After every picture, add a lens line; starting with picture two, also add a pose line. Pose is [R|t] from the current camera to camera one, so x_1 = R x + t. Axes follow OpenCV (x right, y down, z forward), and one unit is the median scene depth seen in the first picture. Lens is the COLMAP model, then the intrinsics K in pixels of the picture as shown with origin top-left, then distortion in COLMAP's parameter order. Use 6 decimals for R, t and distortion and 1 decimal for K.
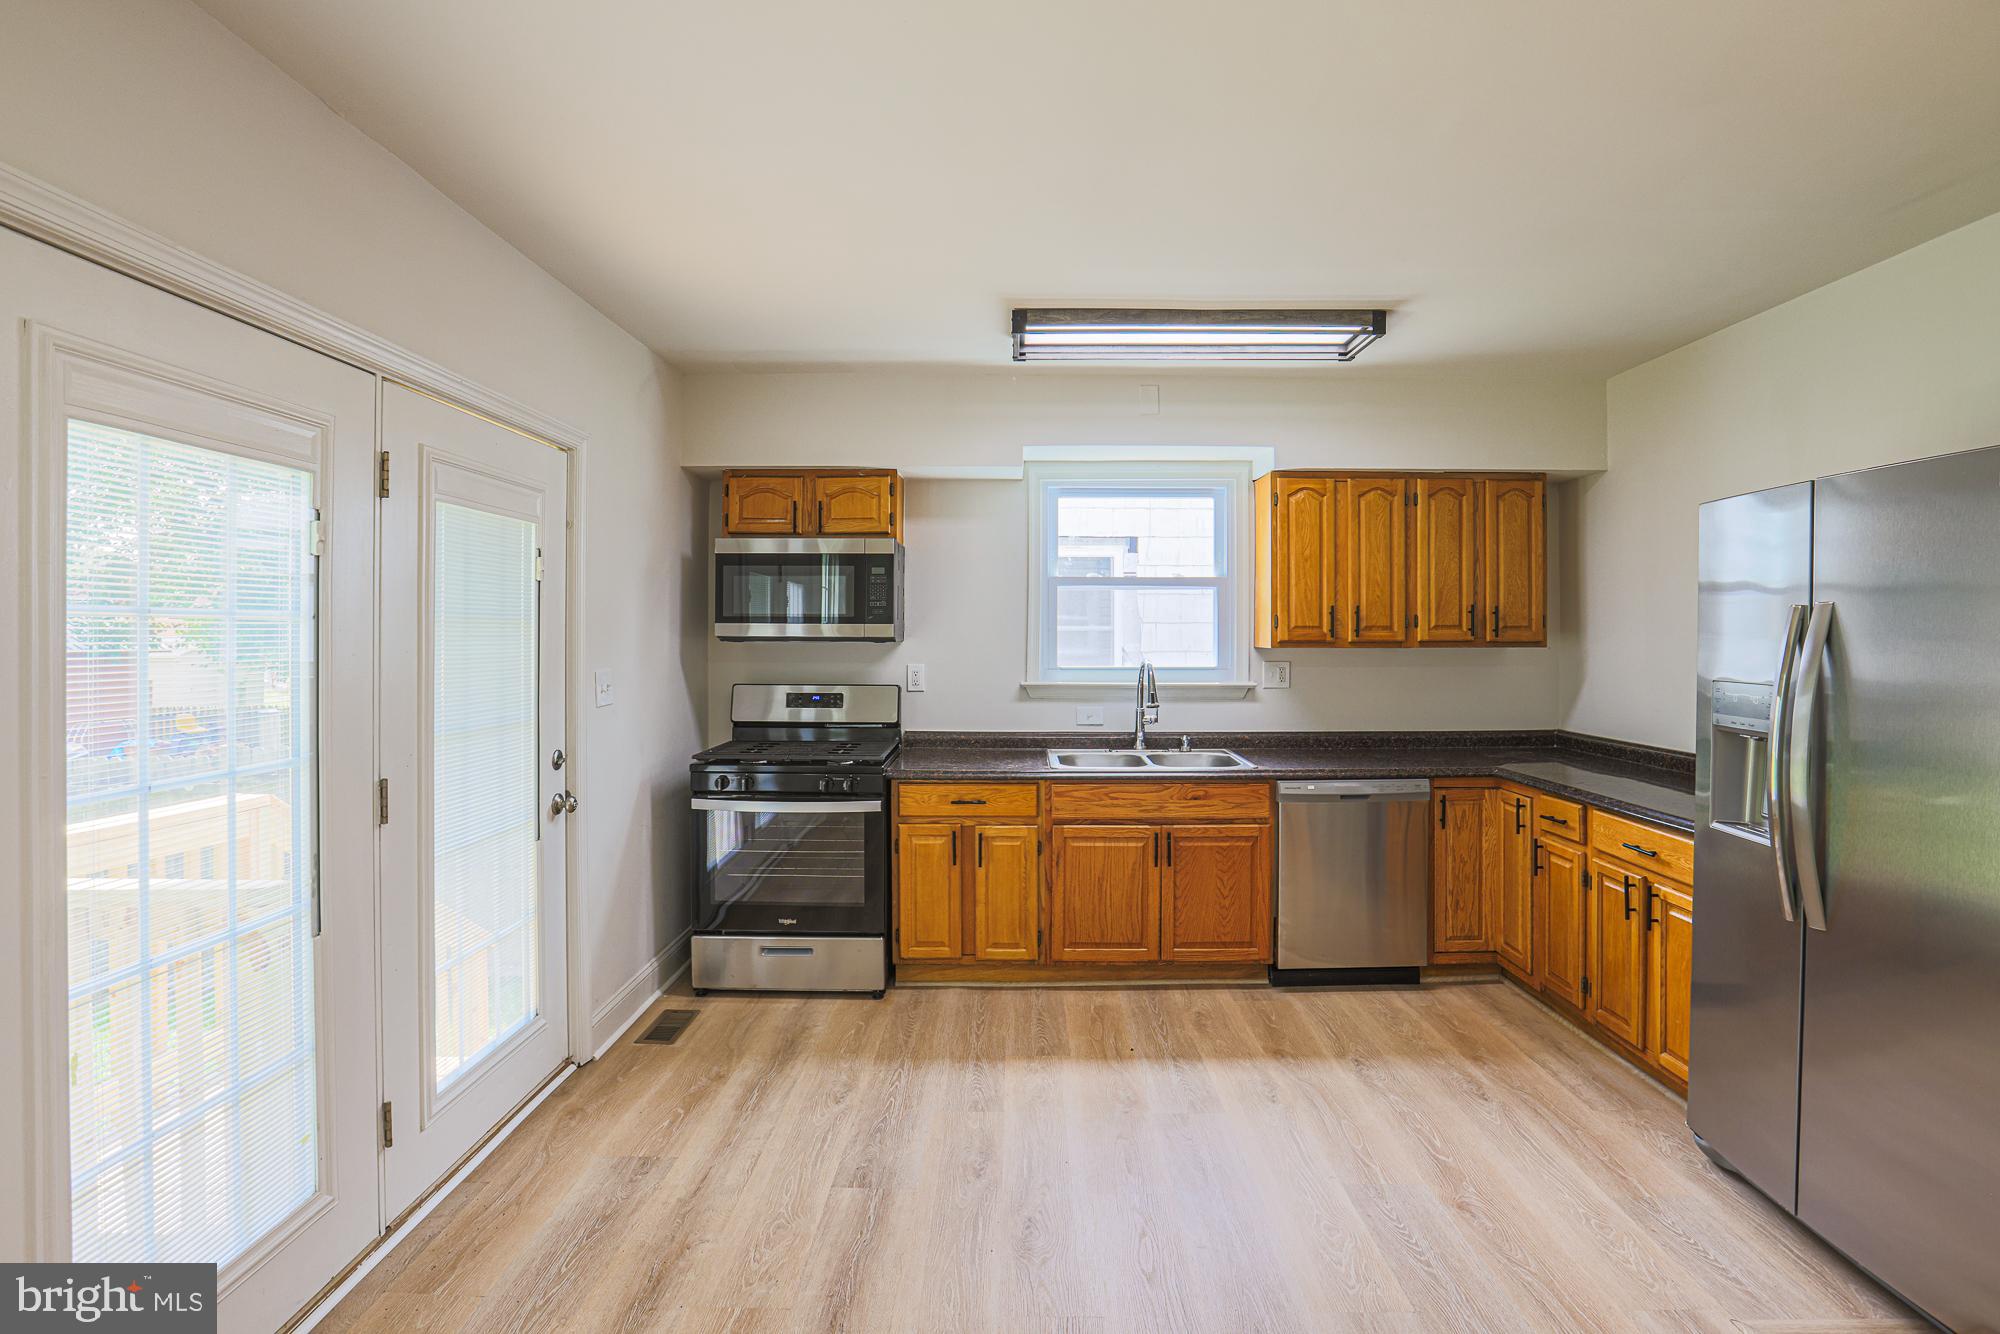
lens RADIAL K [[924.5, 0, 998.8], [0, 924.5, 638.8], [0, 0, 1]] dist [-0.067182, 0.027402]
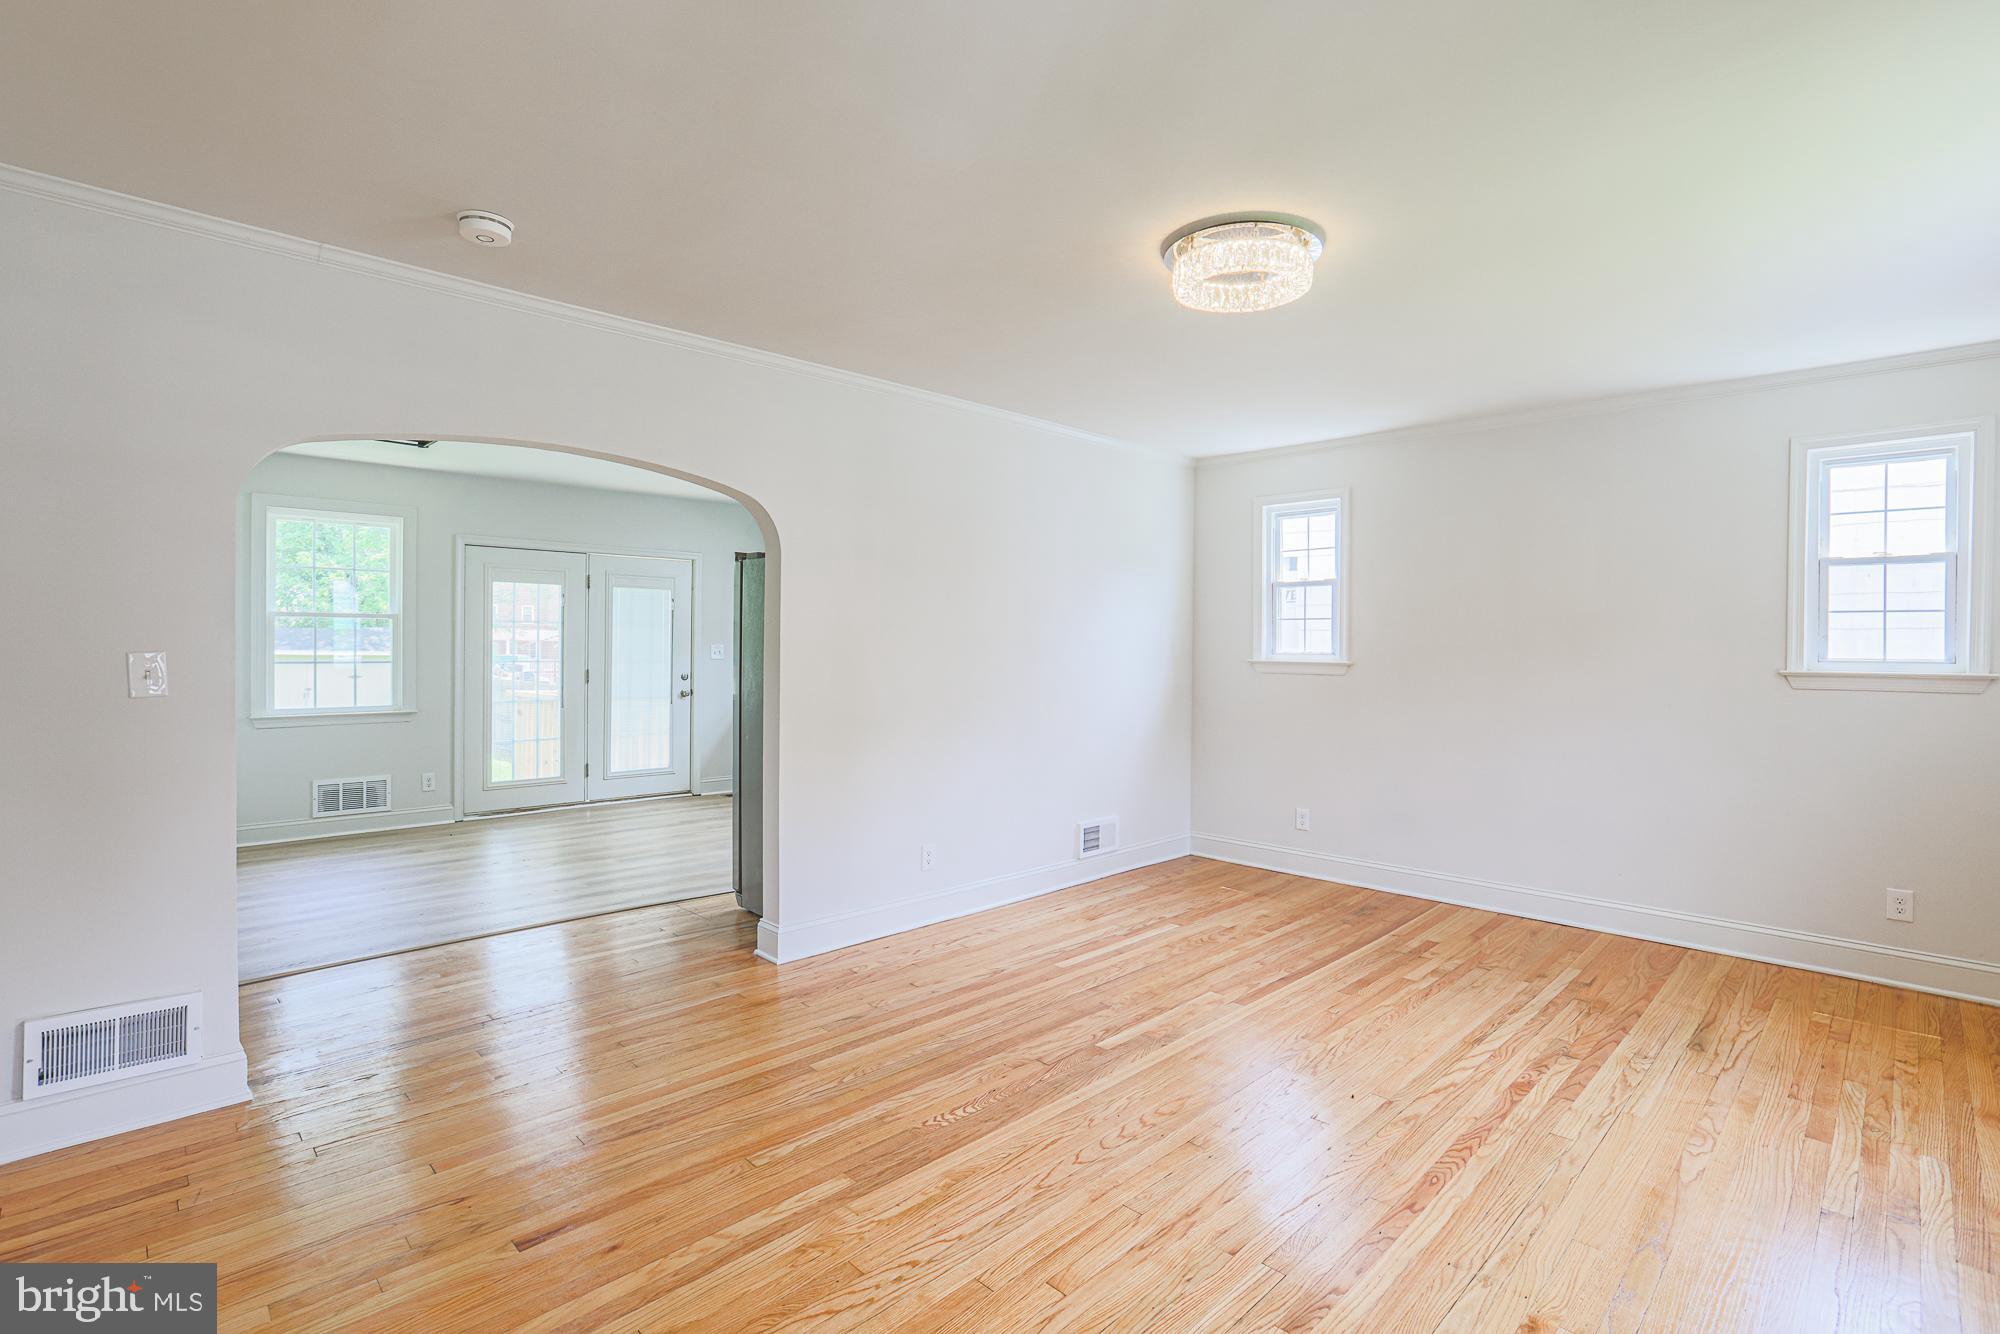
lens RADIAL K [[937.4, 0, 1022.2], [0, 937.4, 660.3], [0, 0, 1]] dist [-0.066506, 0.027910]
pose [[0.722818, 0.019455, -0.690764, 1.630272], [-0.014382, 0.999811, 0.013109, 0.027005], [0.690888, 0.000459, 0.722961, -0.230801]]
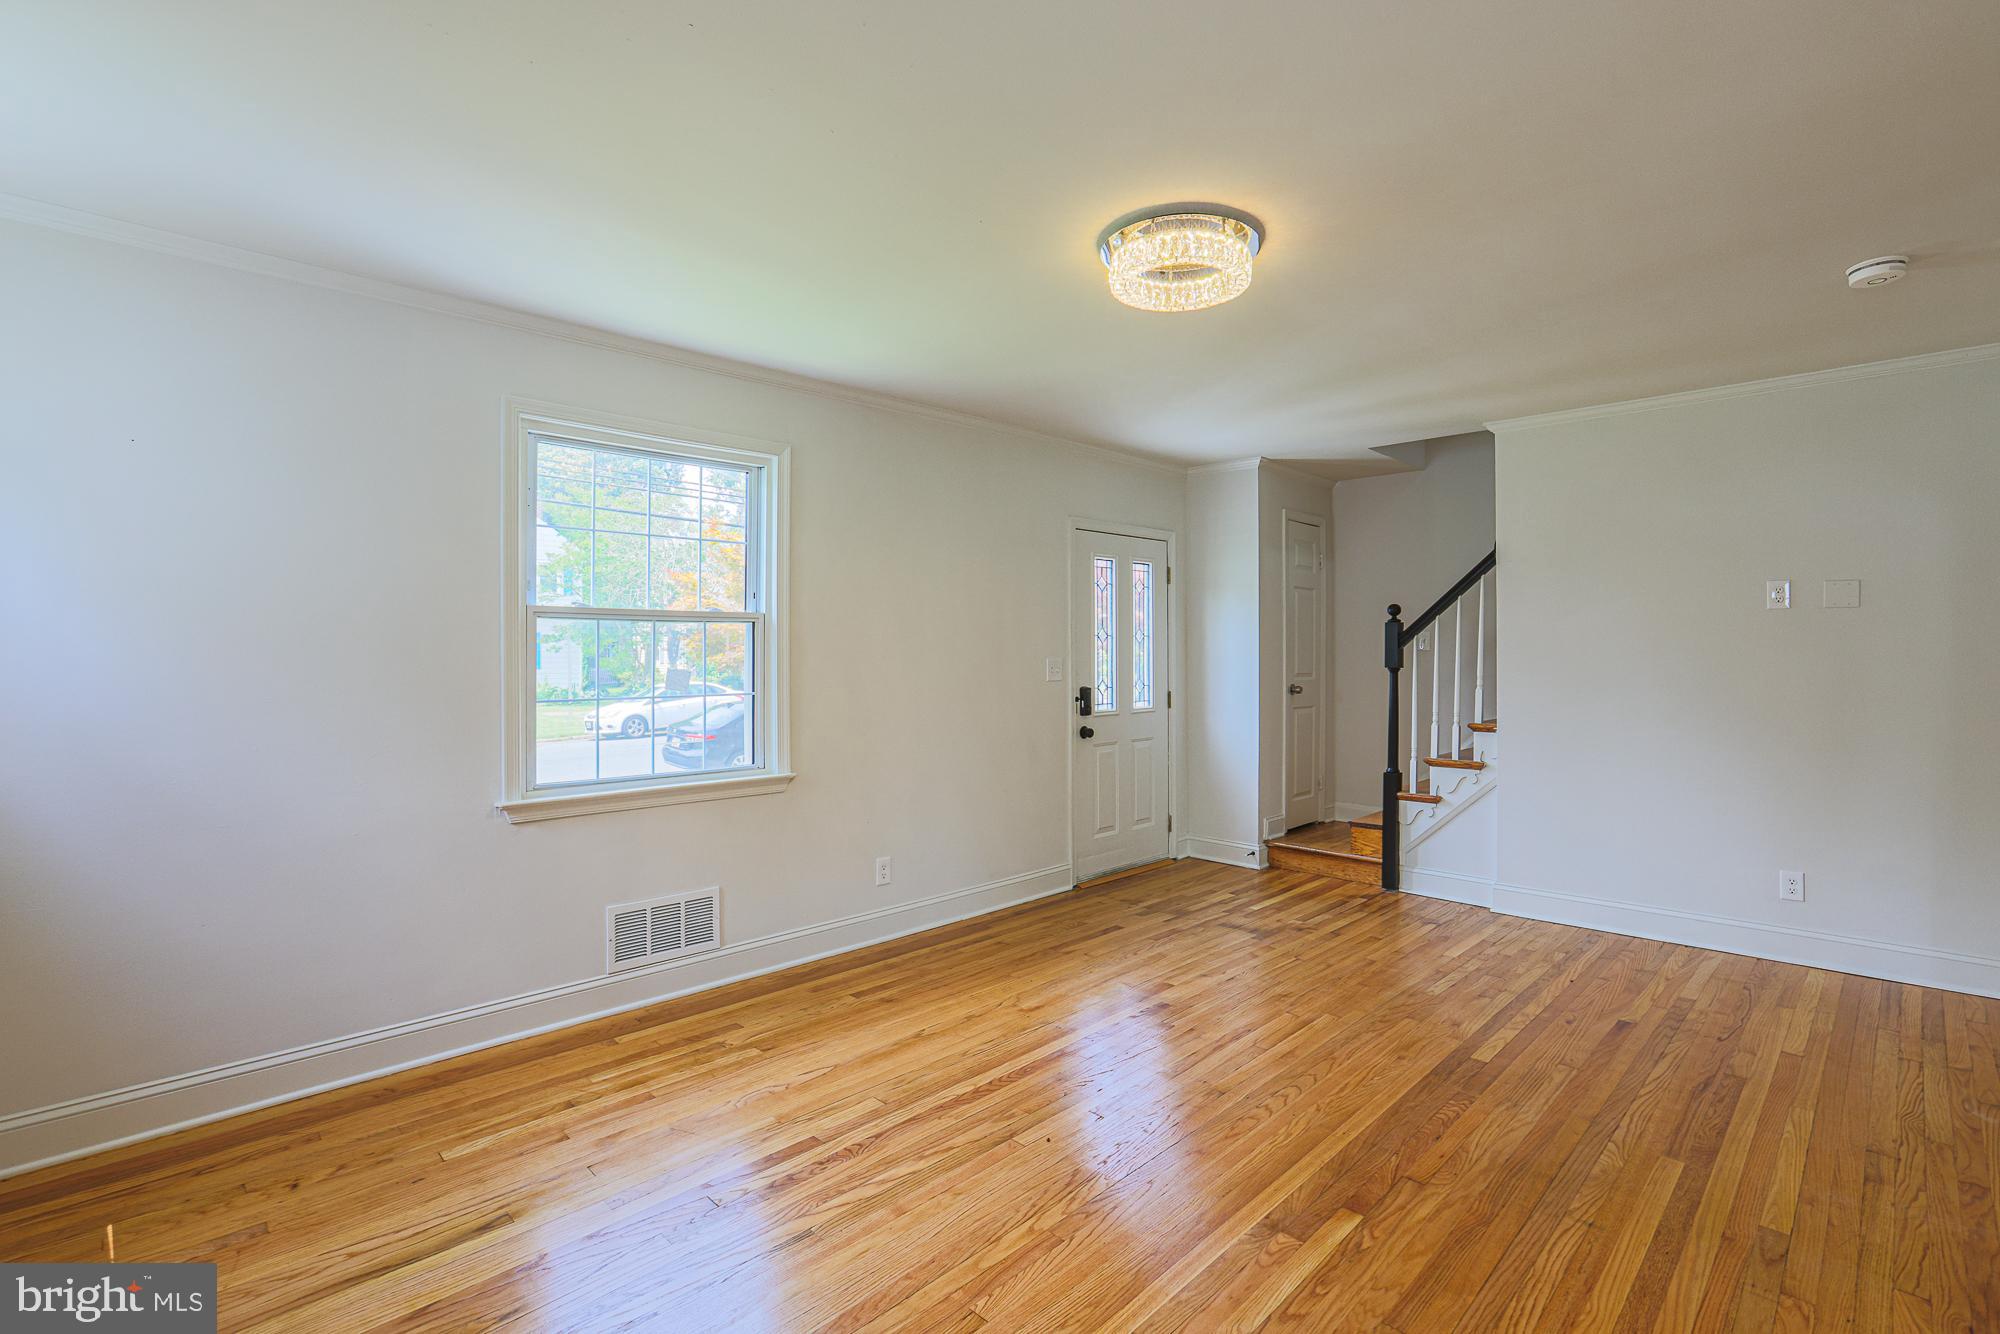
lens RADIAL K [[937.4, 0, 1022.2], [0, 937.4, 660.3], [0, 0, 1]] dist [-0.066506, 0.027910]
pose [[-0.721098, -0.008597, 0.692779, 0.867000], [0.007550, 0.999766, 0.020265, 0.014632], [-0.692792, 0.019844, -0.720865, 0.979032]]
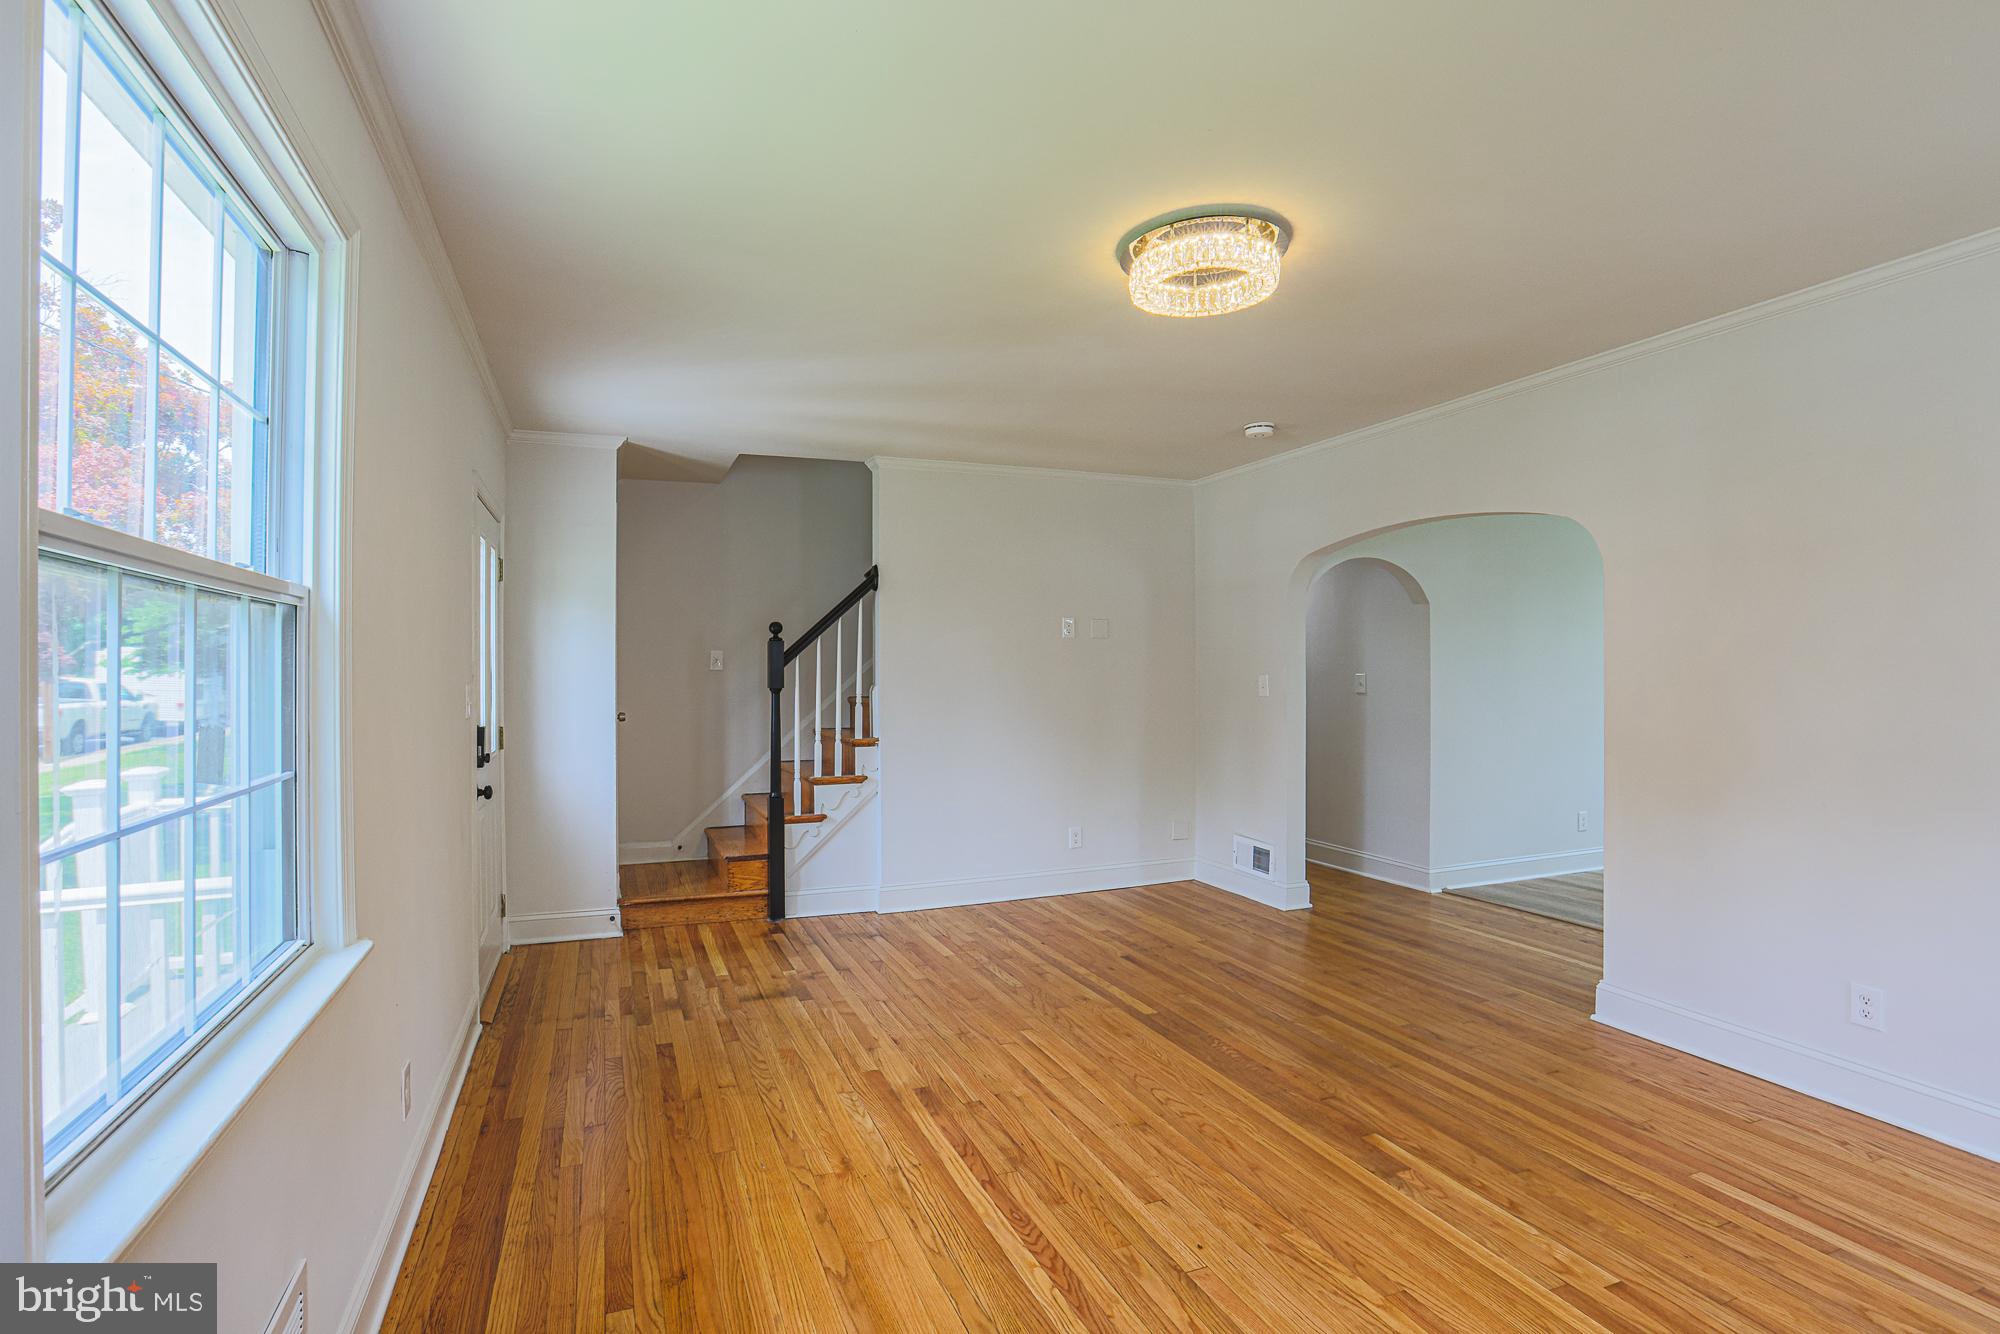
lens RADIAL K [[946.2, 0, 960.8], [0, 946.2, 666.1], [0, 0, 1]] dist [-0.064858, 0.023818]
pose [[-0.930027, 0.001723, -0.367488, 1.668425], [-0.000615, 0.999980, 0.006246, 0.017426], [0.367491, 0.006035, -0.930007, 0.958879]]
